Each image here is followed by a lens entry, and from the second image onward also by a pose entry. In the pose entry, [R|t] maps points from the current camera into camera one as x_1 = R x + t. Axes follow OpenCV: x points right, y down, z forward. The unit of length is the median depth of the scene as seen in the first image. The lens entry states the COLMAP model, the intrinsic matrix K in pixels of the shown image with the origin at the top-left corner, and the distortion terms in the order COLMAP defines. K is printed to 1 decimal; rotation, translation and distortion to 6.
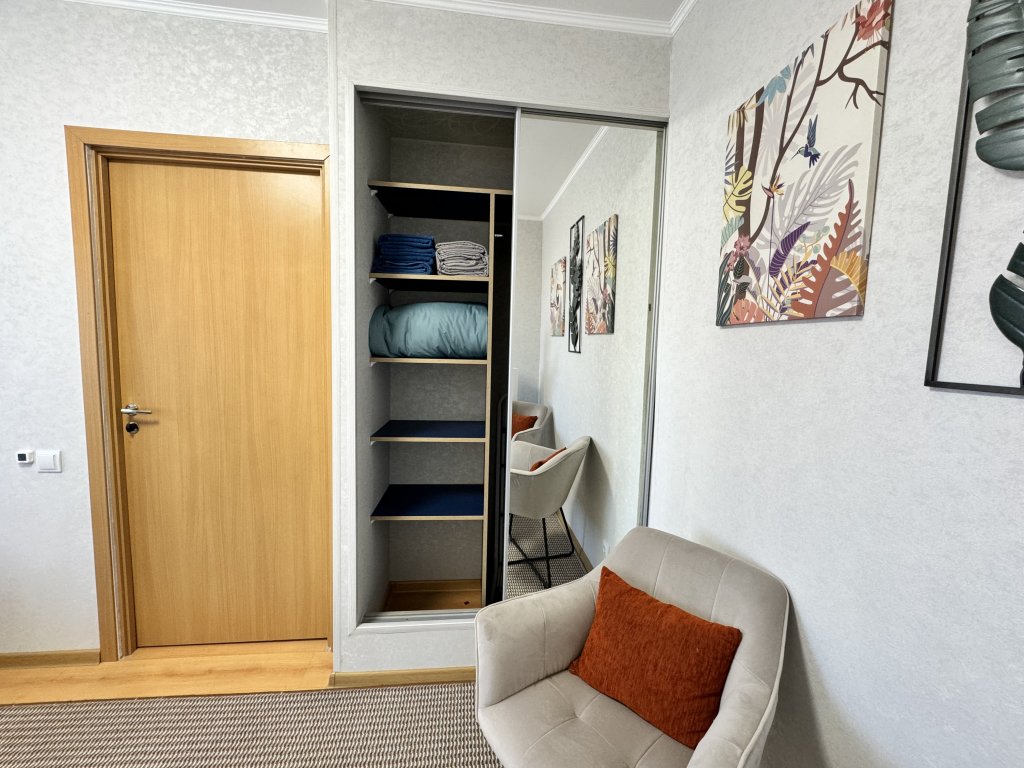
lens RADIAL K [[407.4, 0, 510.4], [0, 407.4, 380.4], [0, 0, 1]] dist [-0.002882, 0.000198]
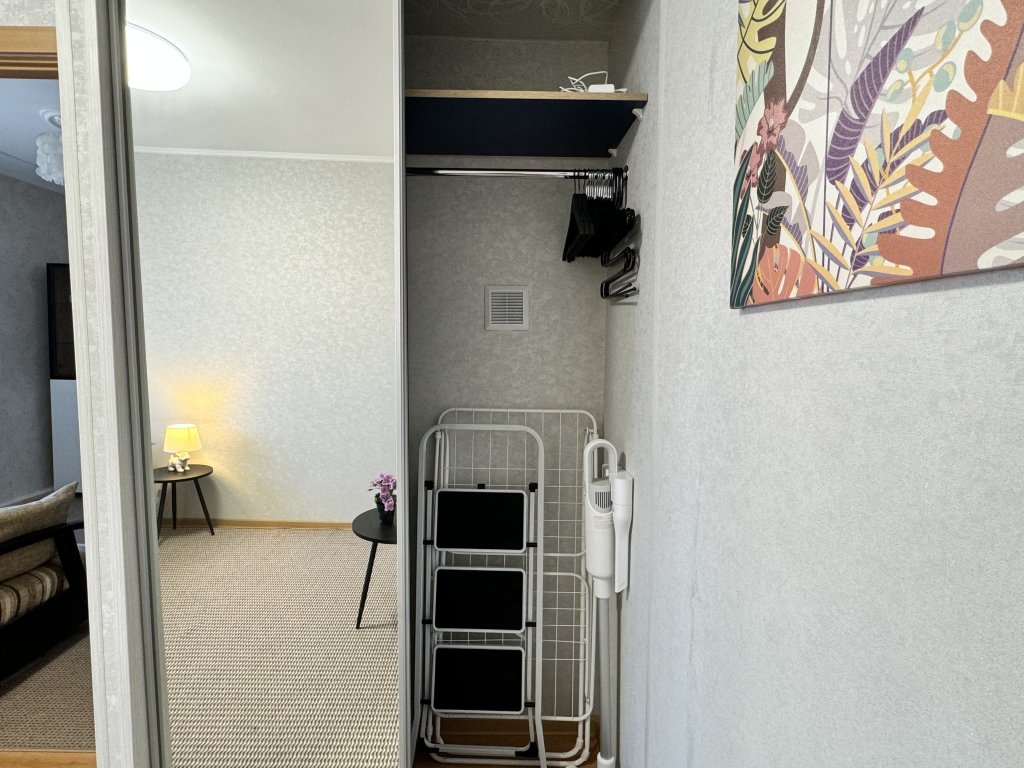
lens RADIAL K [[517.7, 0, 505.8], [0, 517.7, 380.8], [0, 0, 1]] dist [-0.003706, 0.000381]
pose [[0.996317, -0.012009, -0.084905, 0.363002], [0.010809, 0.999835, -0.014571, -0.054319], [0.085066, 0.013600, 0.996282, 0.466835]]
